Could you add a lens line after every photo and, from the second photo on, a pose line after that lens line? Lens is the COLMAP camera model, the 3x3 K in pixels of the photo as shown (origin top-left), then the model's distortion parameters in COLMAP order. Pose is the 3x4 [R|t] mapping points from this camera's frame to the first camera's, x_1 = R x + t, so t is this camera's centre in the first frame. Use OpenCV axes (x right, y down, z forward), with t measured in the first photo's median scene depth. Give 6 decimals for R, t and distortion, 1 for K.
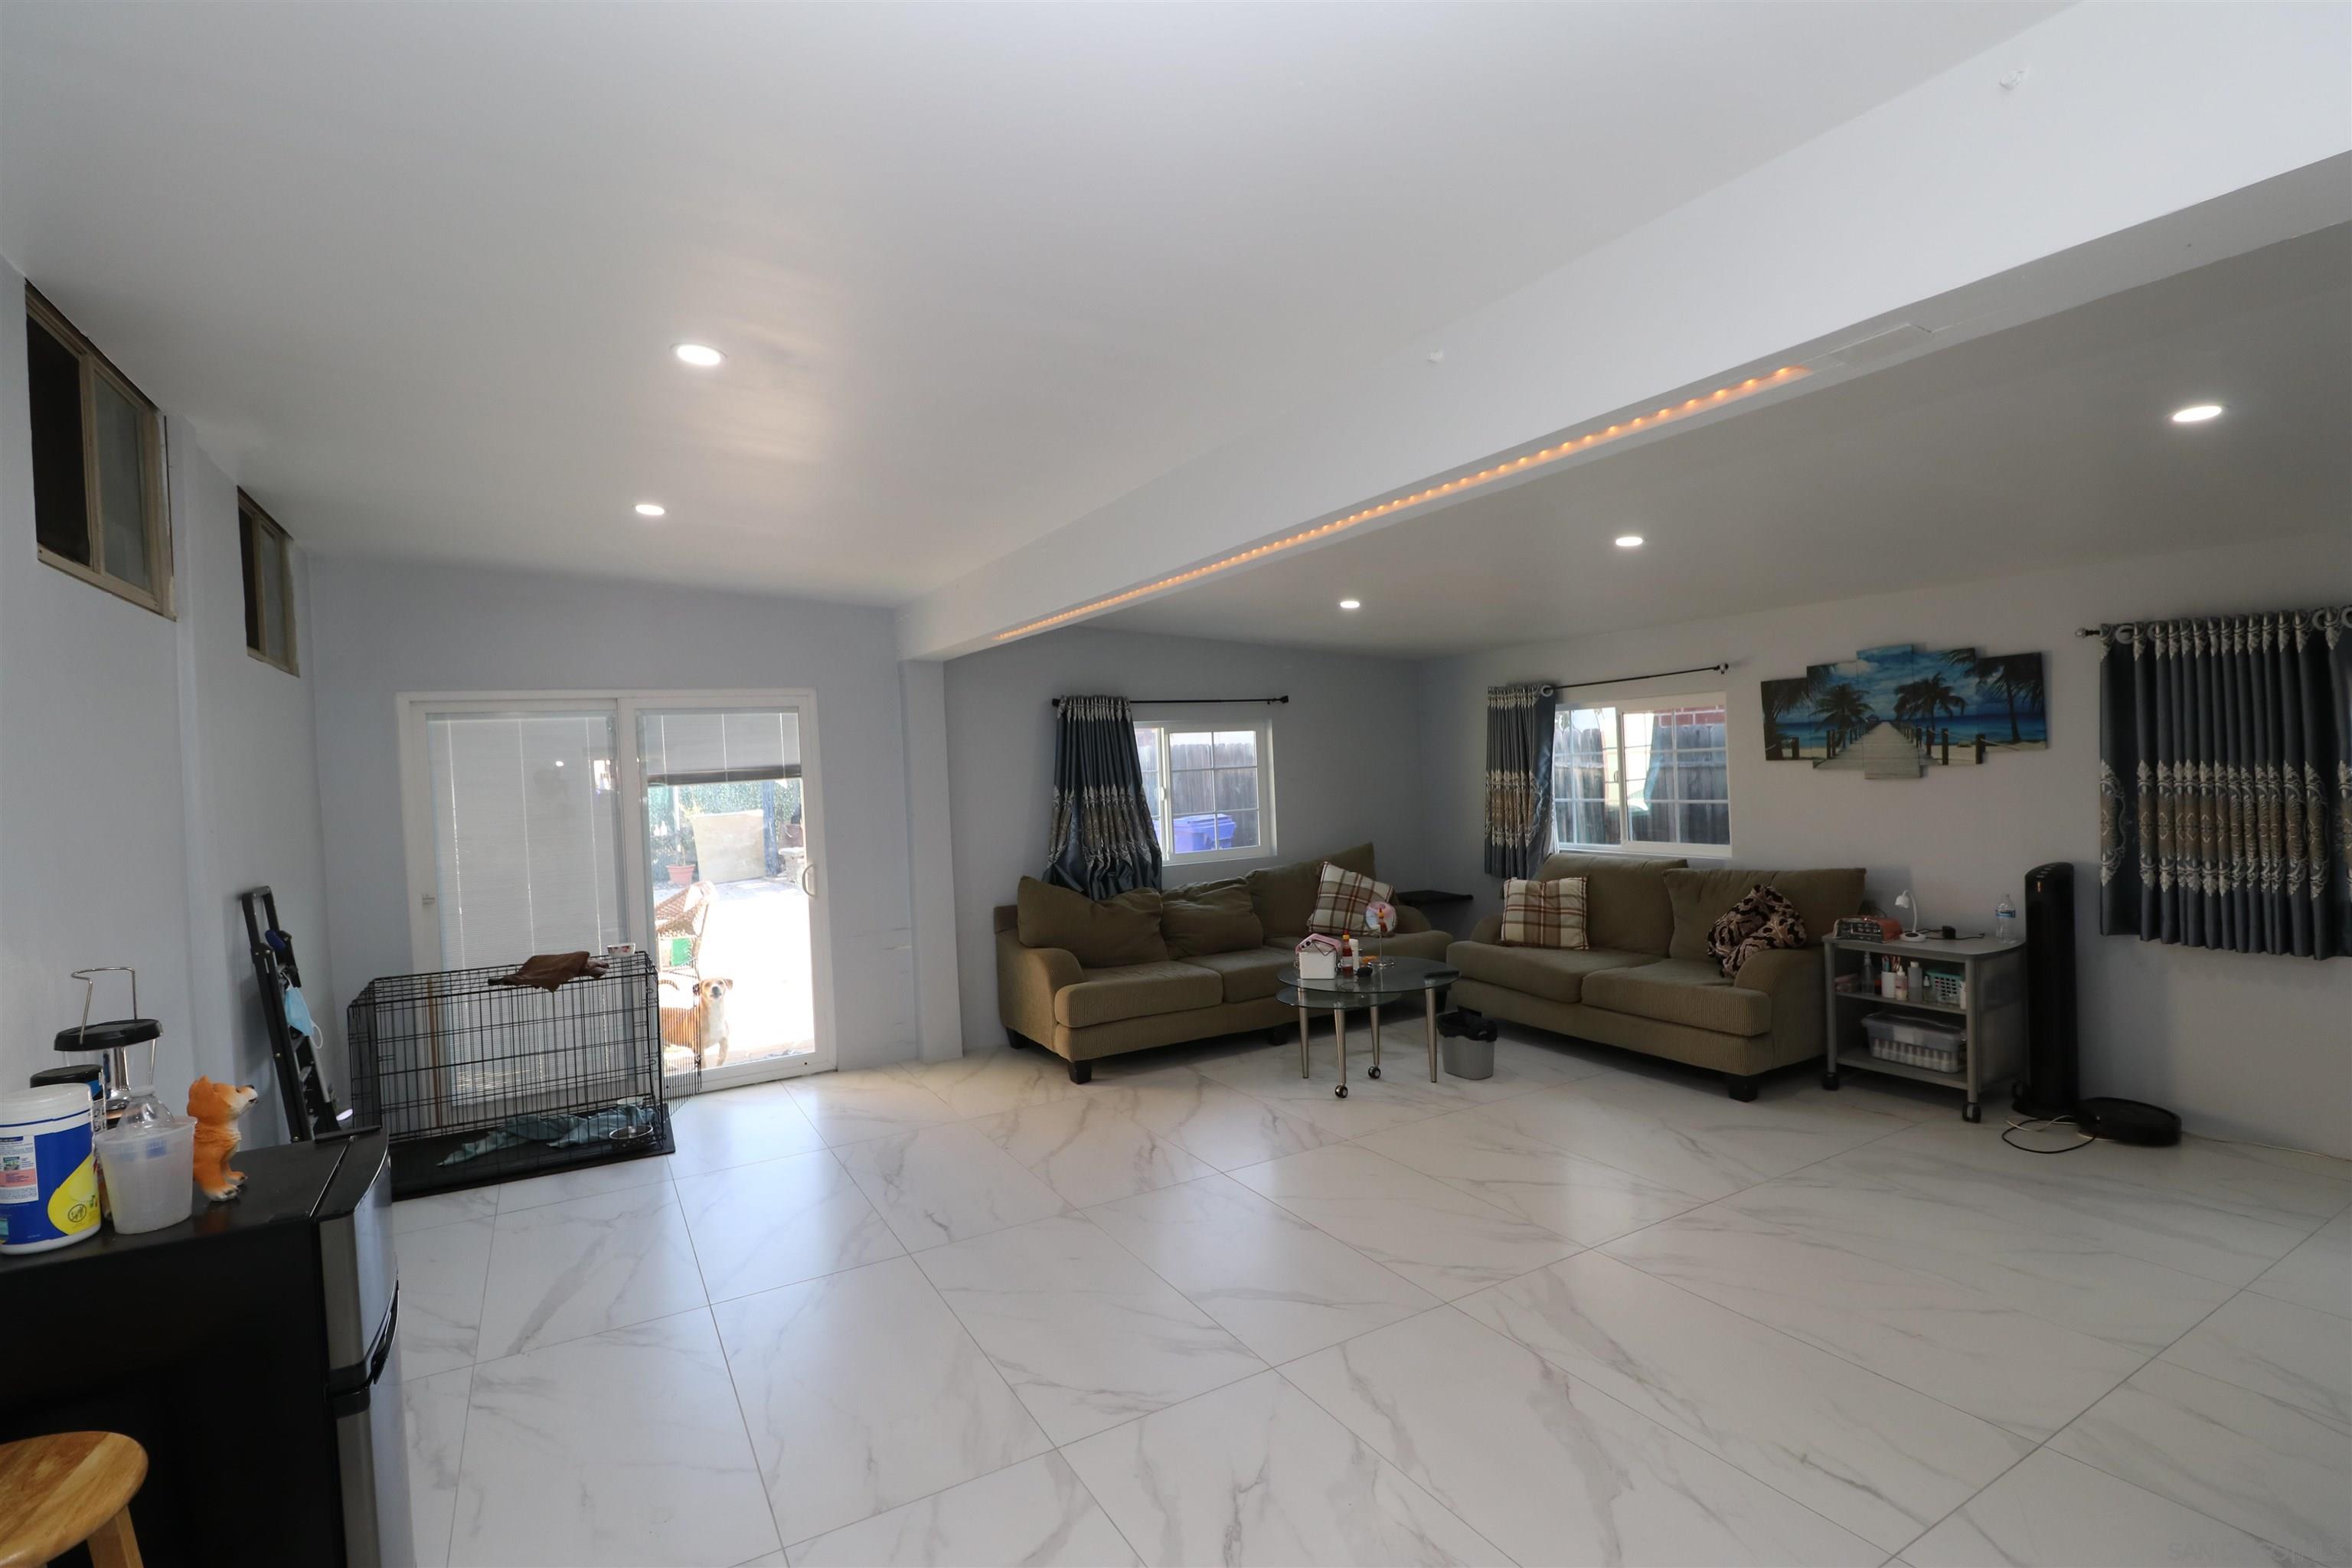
lens RADIAL K [[1084.8, 0, 1177.7], [0, 1084.8, 772.5], [0, 0, 1]] dist [-0.004826, -0.009886]
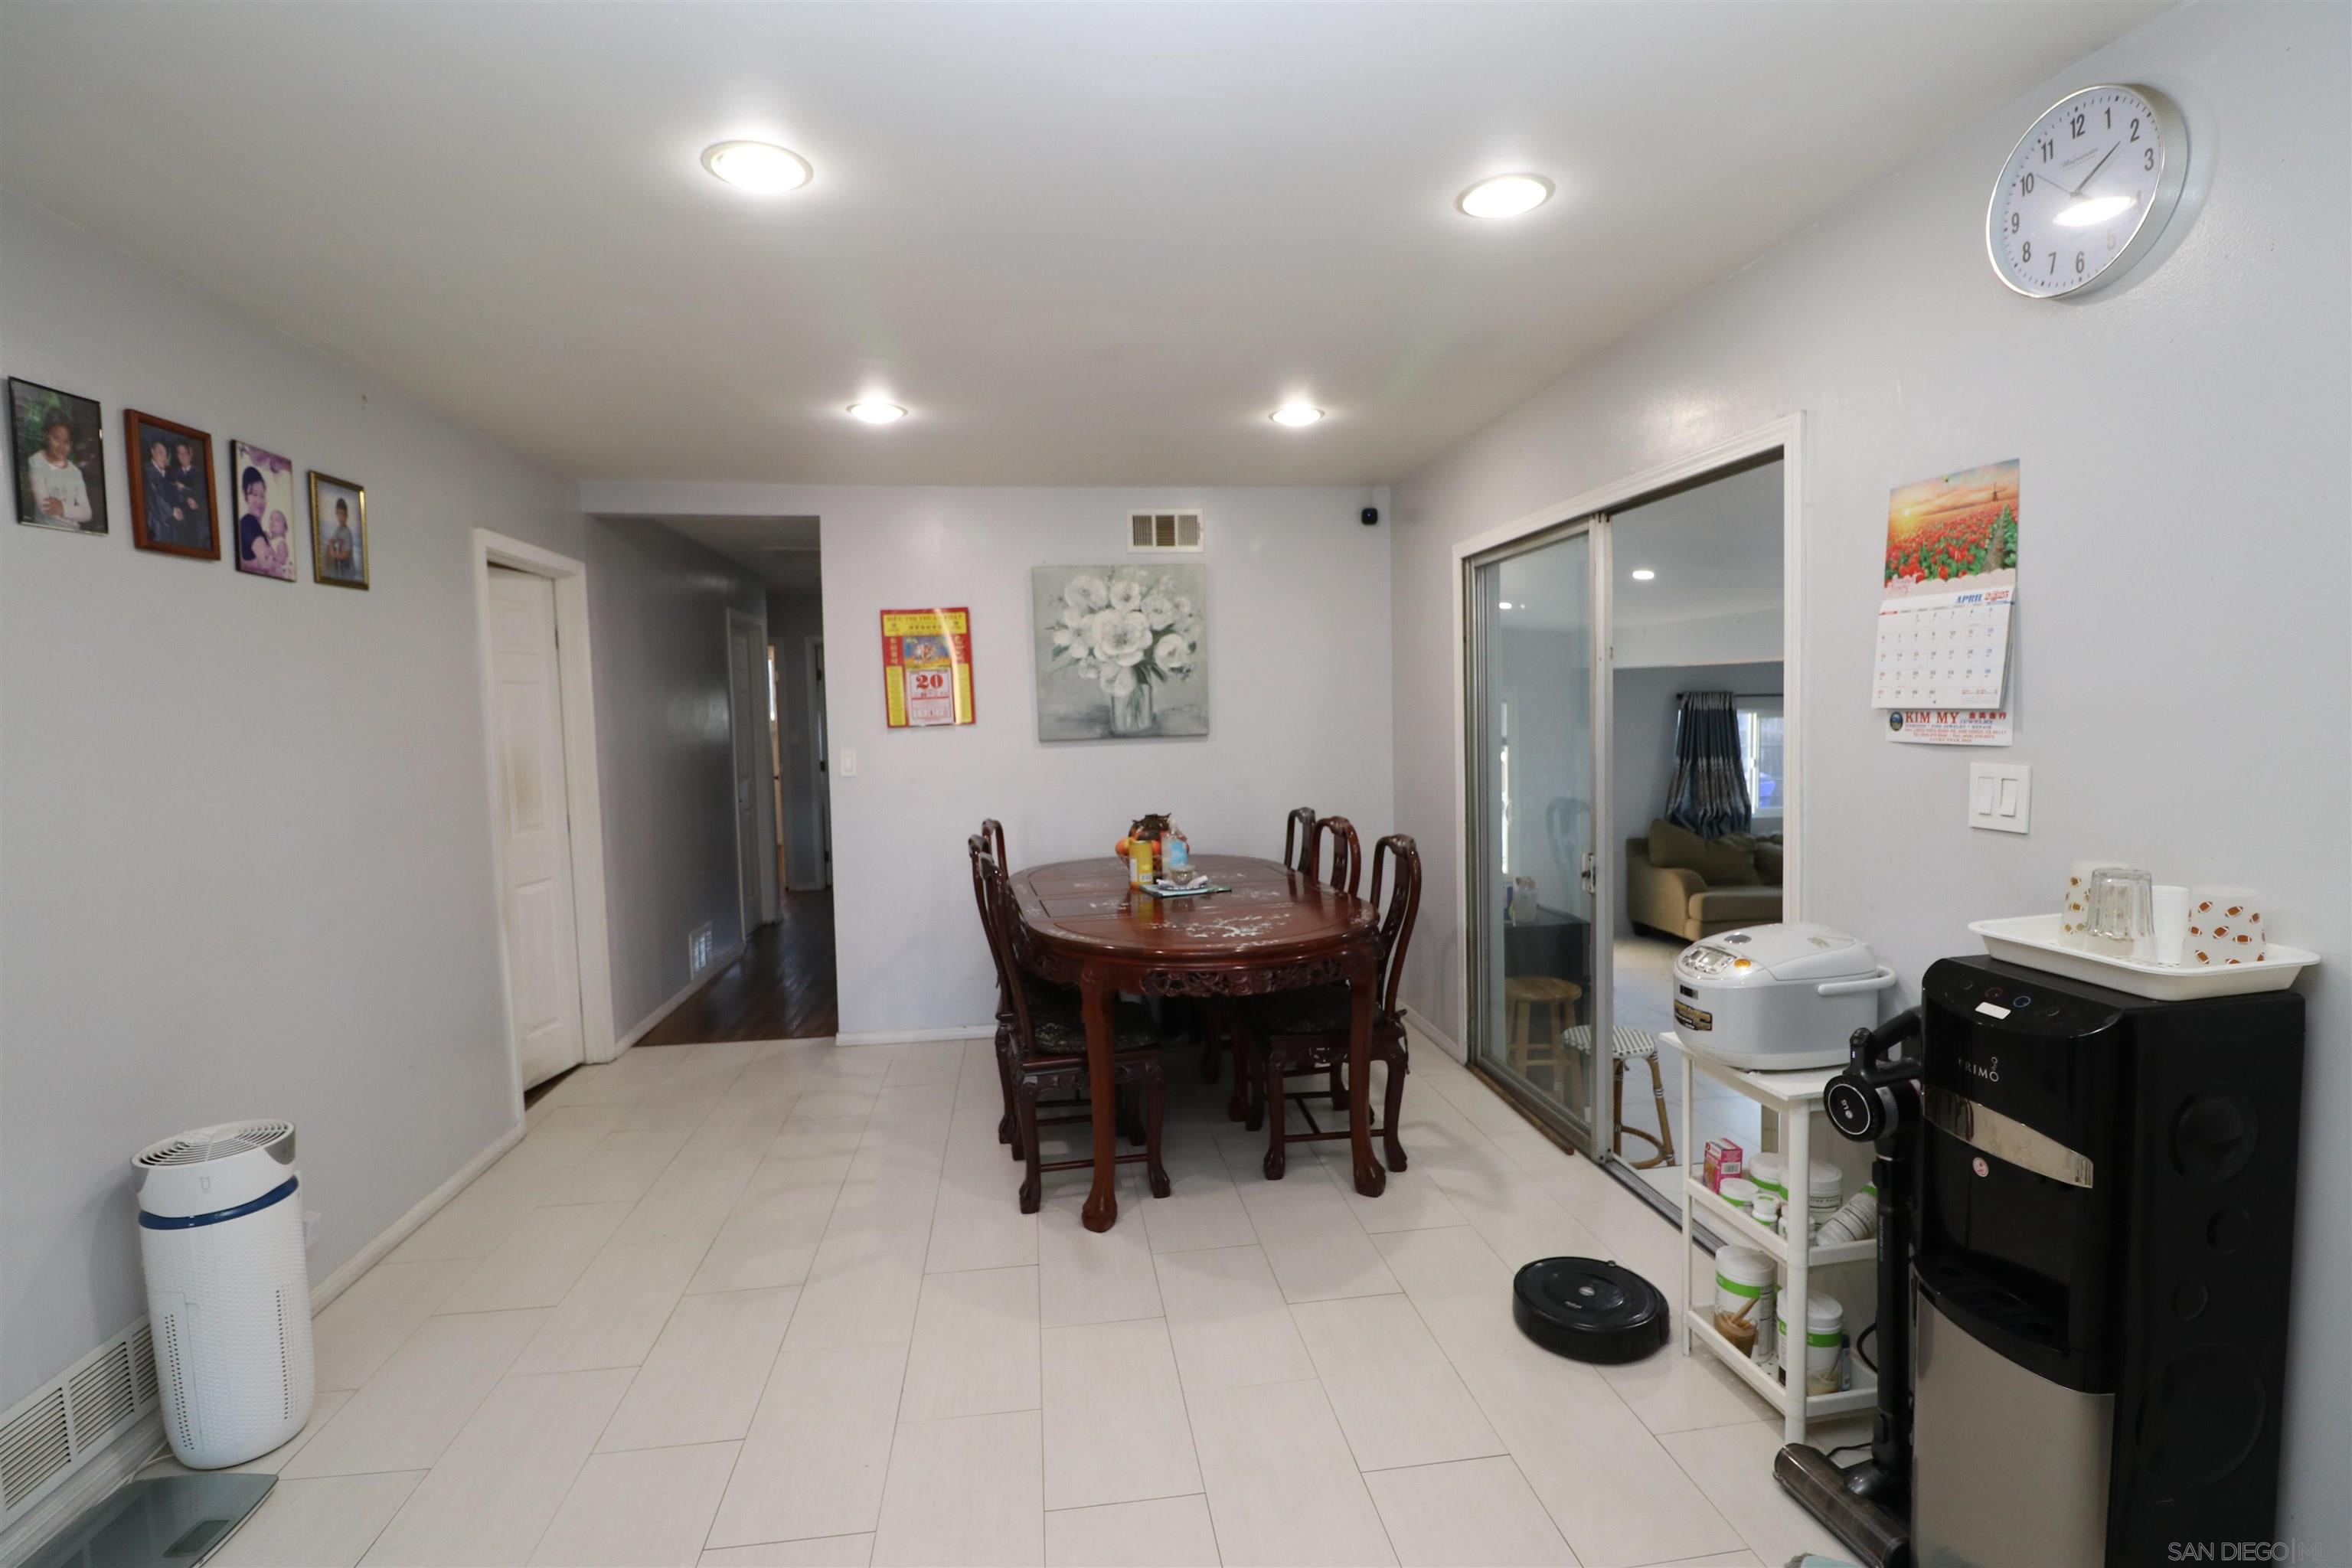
lens RADIAL K [[1084.8, 0, 1171.8], [0, 1084.8, 777.2], [0, 0, 1]] dist [-0.004826, -0.009886]
pose [[0.924580, 0.052229, -0.377391, -0.230759], [-0.026441, 0.996967, 0.073196, -0.056561], [0.380069, -0.057697, 0.923157, -0.679132]]
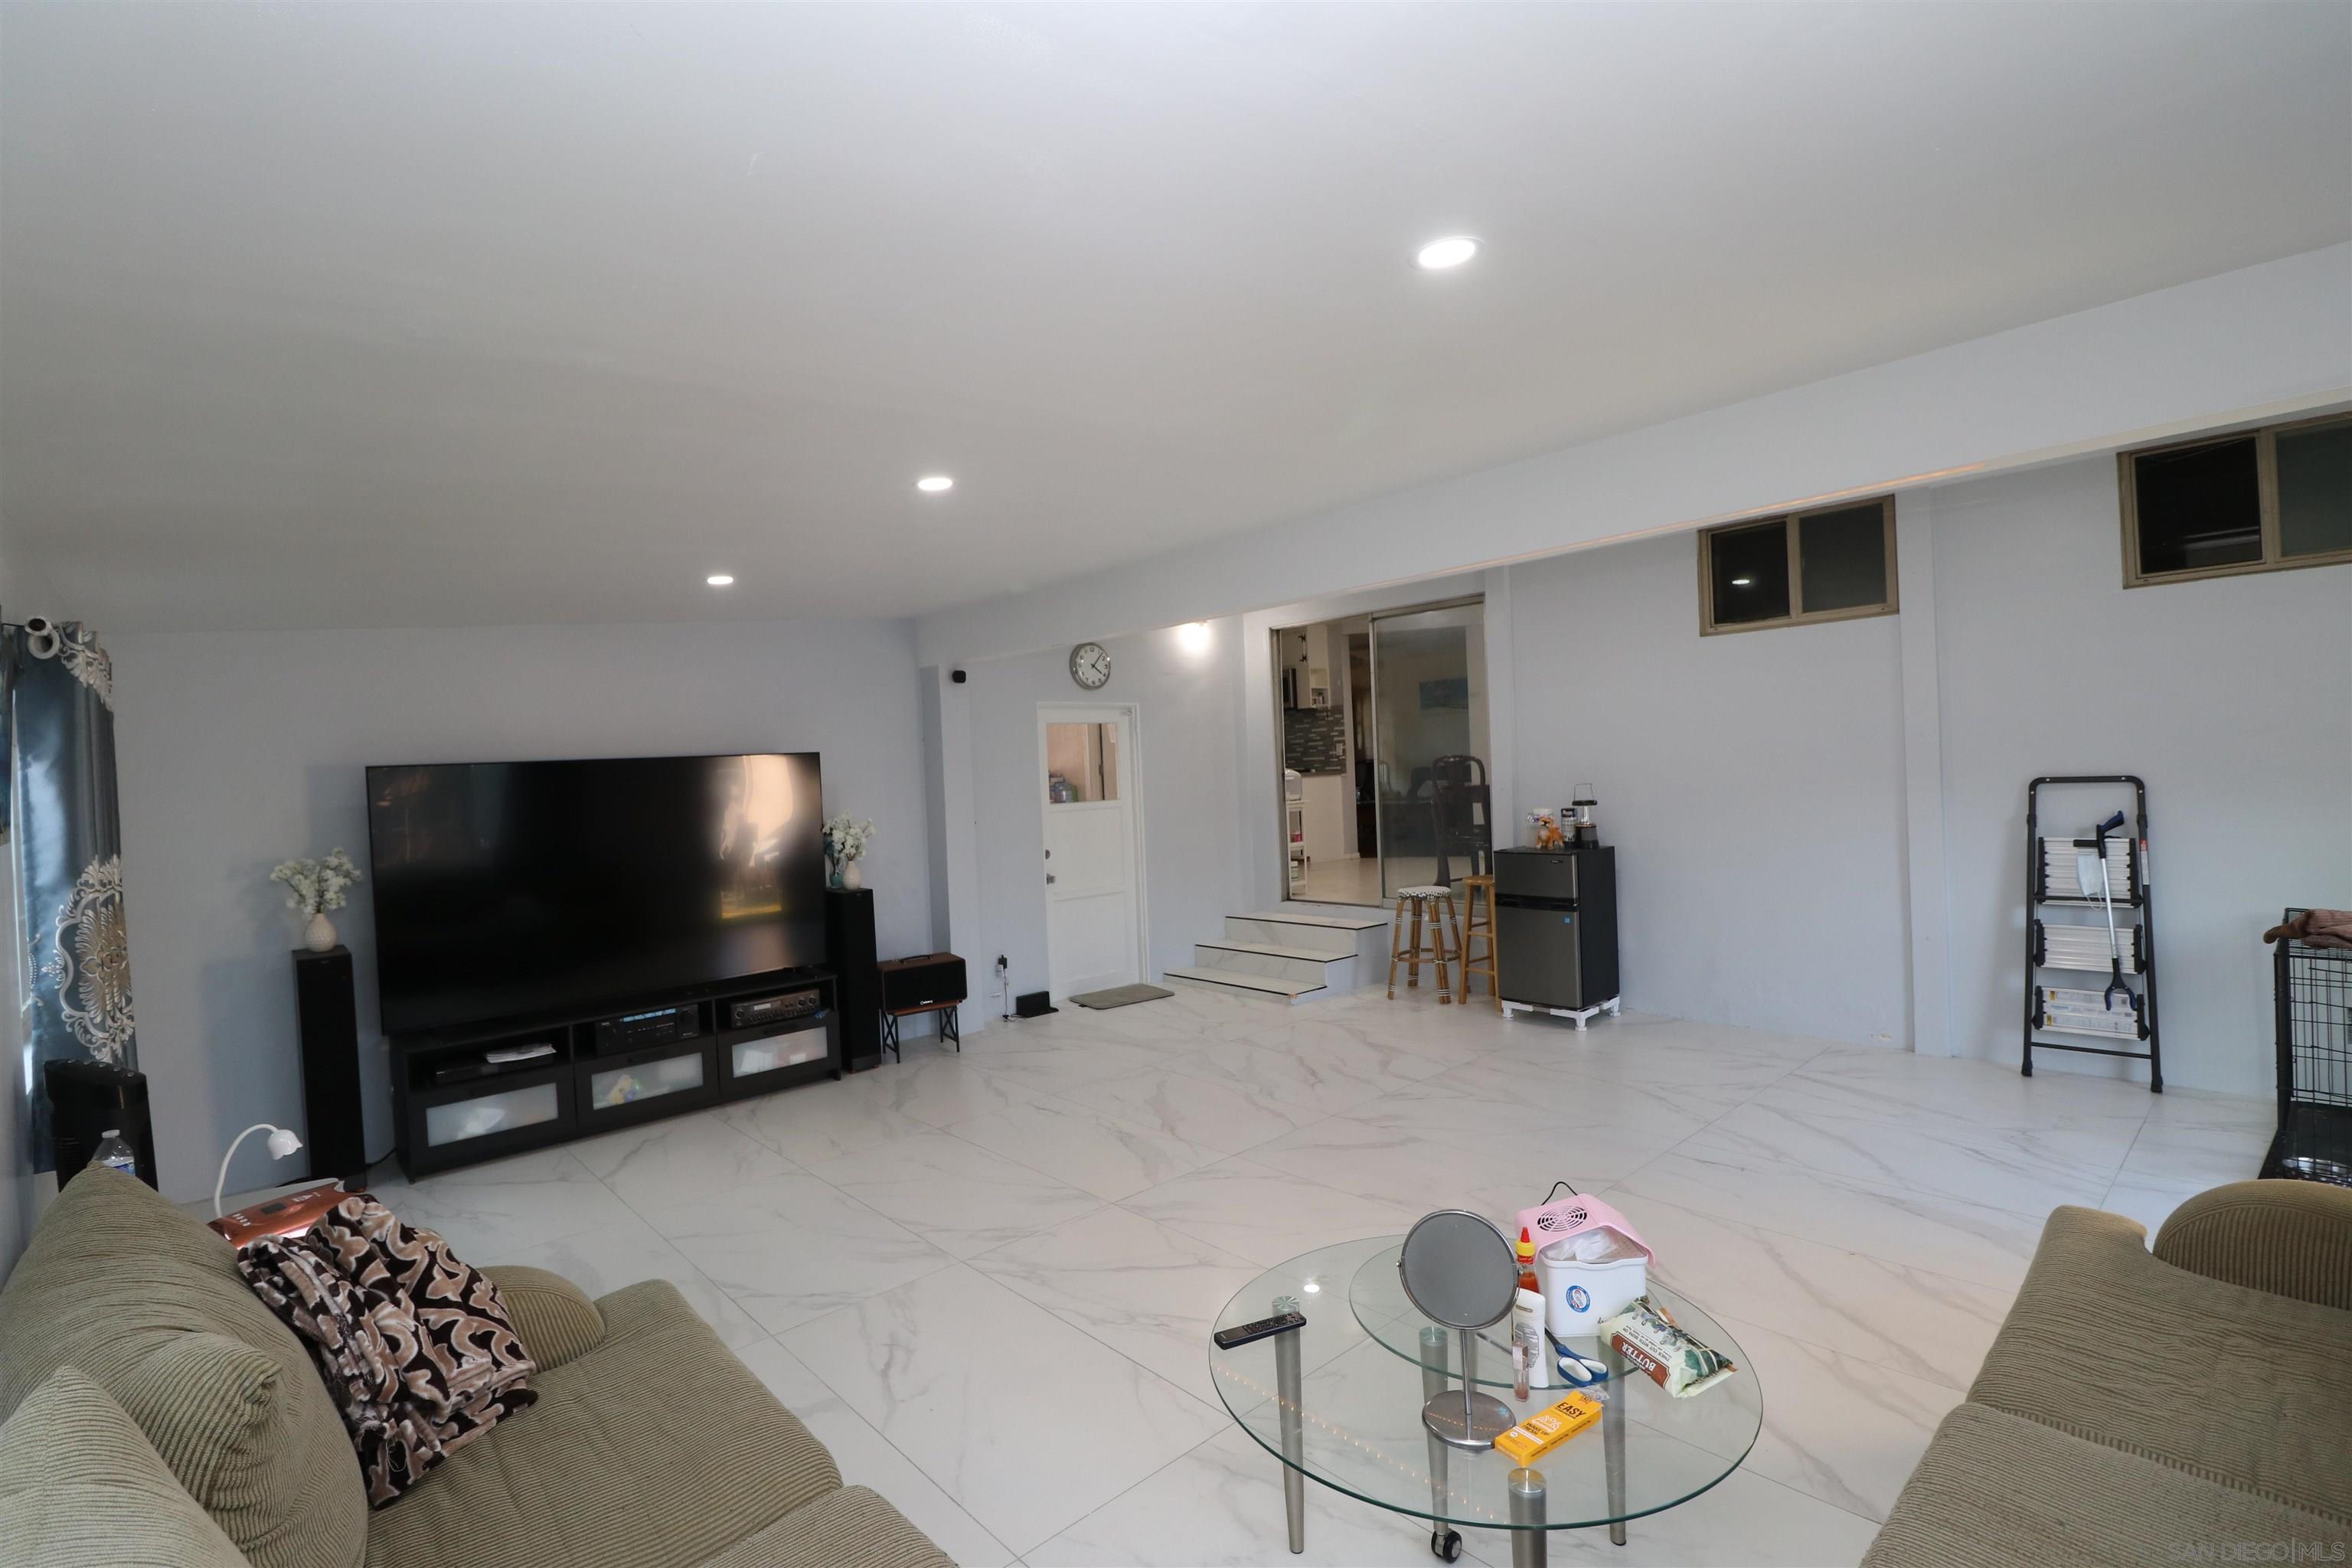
lens RADIAL K [[1084.8, 0, 1171.5], [0, 1084.8, 780.4], [0, 0, 1]] dist [-0.004826, -0.009886]
pose [[-0.972285, 0.091553, -0.215126, 0.349577], [0.086835, 0.995731, 0.031302, -0.017092], [0.217073, 0.011754, -0.976085, 1.404522]]
